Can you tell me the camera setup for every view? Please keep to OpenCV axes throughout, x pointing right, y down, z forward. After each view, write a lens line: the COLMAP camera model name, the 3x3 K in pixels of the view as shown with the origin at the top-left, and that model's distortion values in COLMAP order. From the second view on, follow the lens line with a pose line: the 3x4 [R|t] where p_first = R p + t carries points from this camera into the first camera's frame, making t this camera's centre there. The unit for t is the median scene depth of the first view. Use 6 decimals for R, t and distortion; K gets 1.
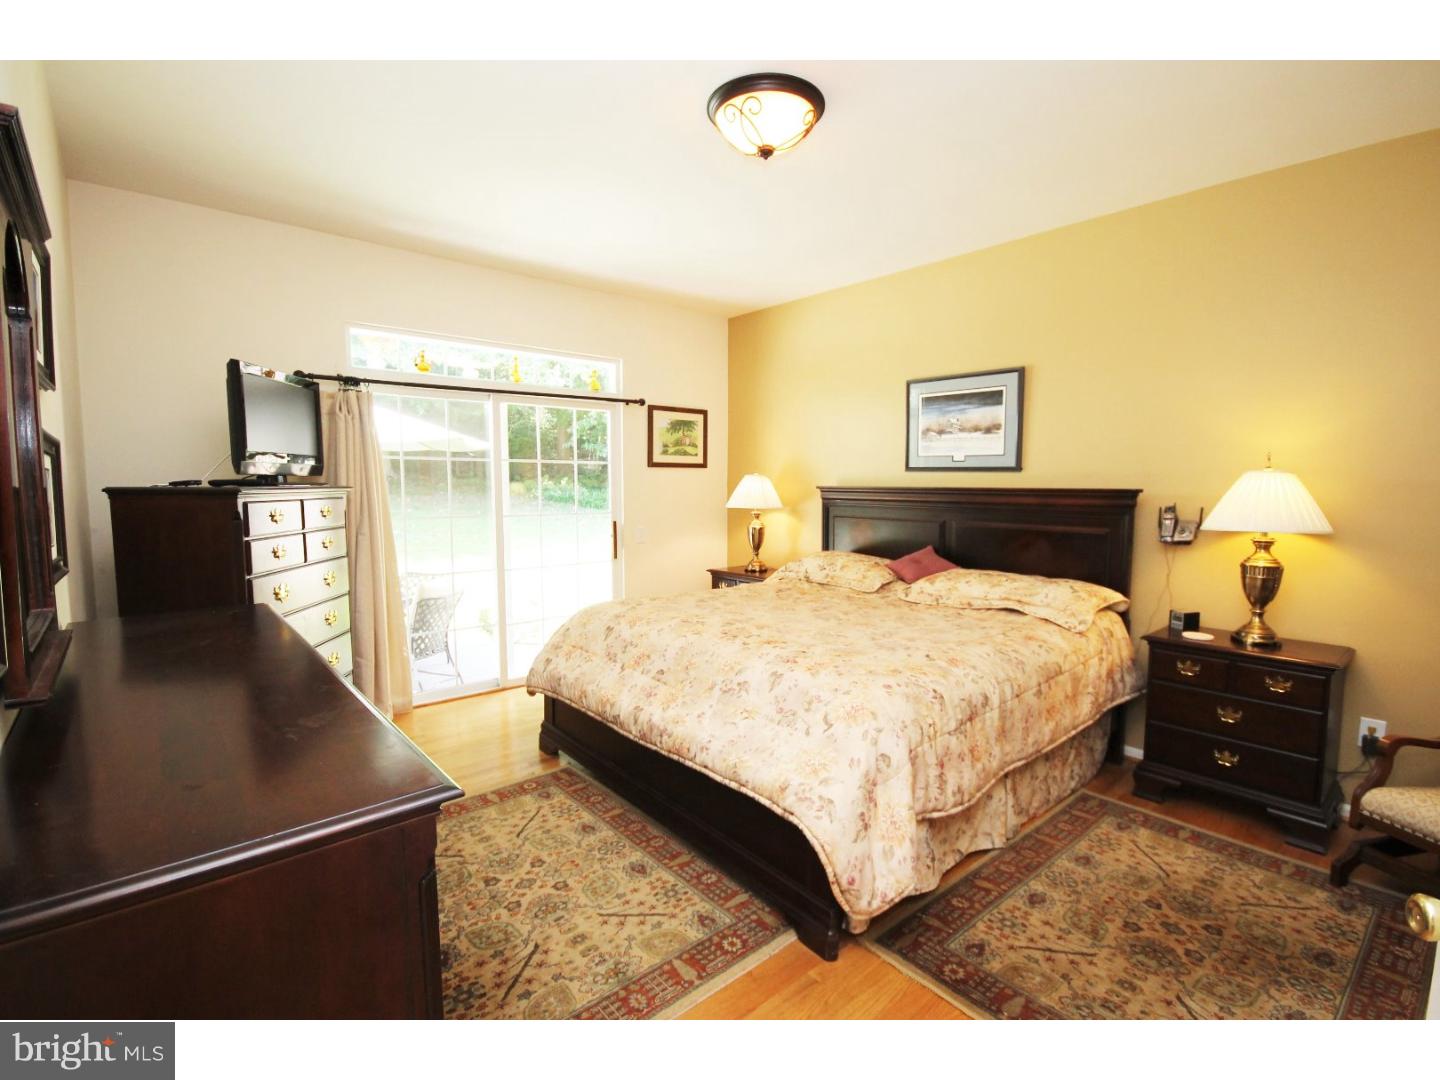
lens RADIAL K [[679.8, 0, 722.5], [0, 679.8, 540.1], [0, 0, 1]] dist [0.000734, -0.003625]
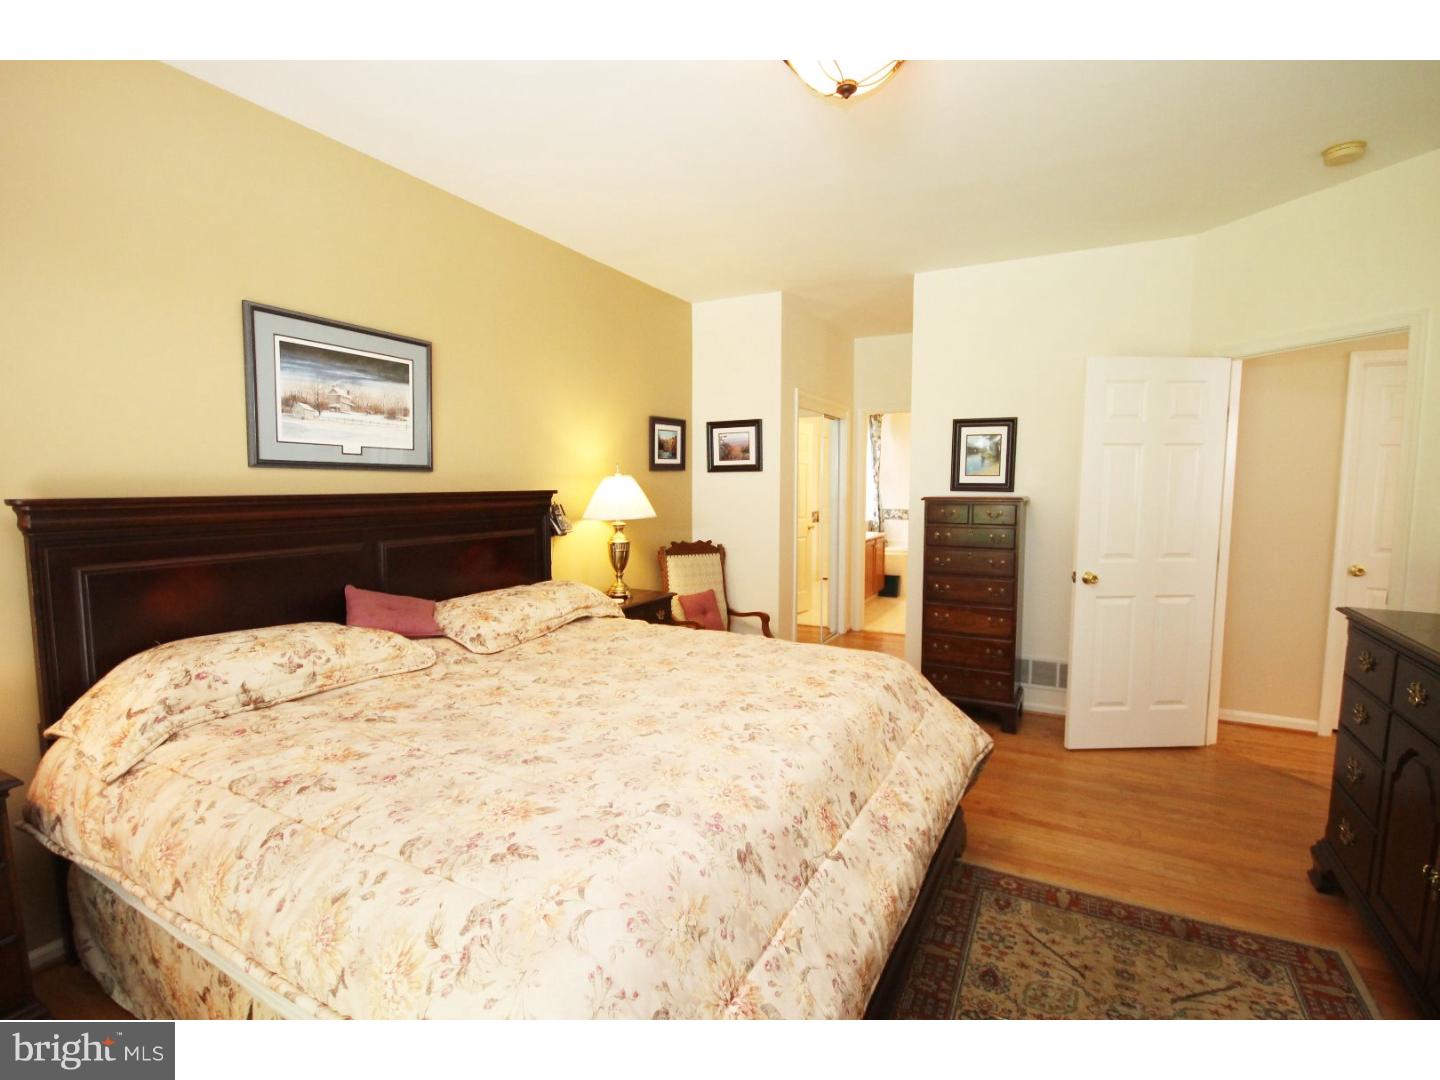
lens RADIAL K [[679.8, 0, 721.2], [0, 679.8, 537.0], [0, 0, 1]] dist [0.000734, -0.003625]
pose [[-0.374002, -0.084318, 0.923587, -0.445182], [0.069029, 0.990565, 0.118386, -0.094478], [-0.924855, 0.108031, -0.364653, 0.970949]]
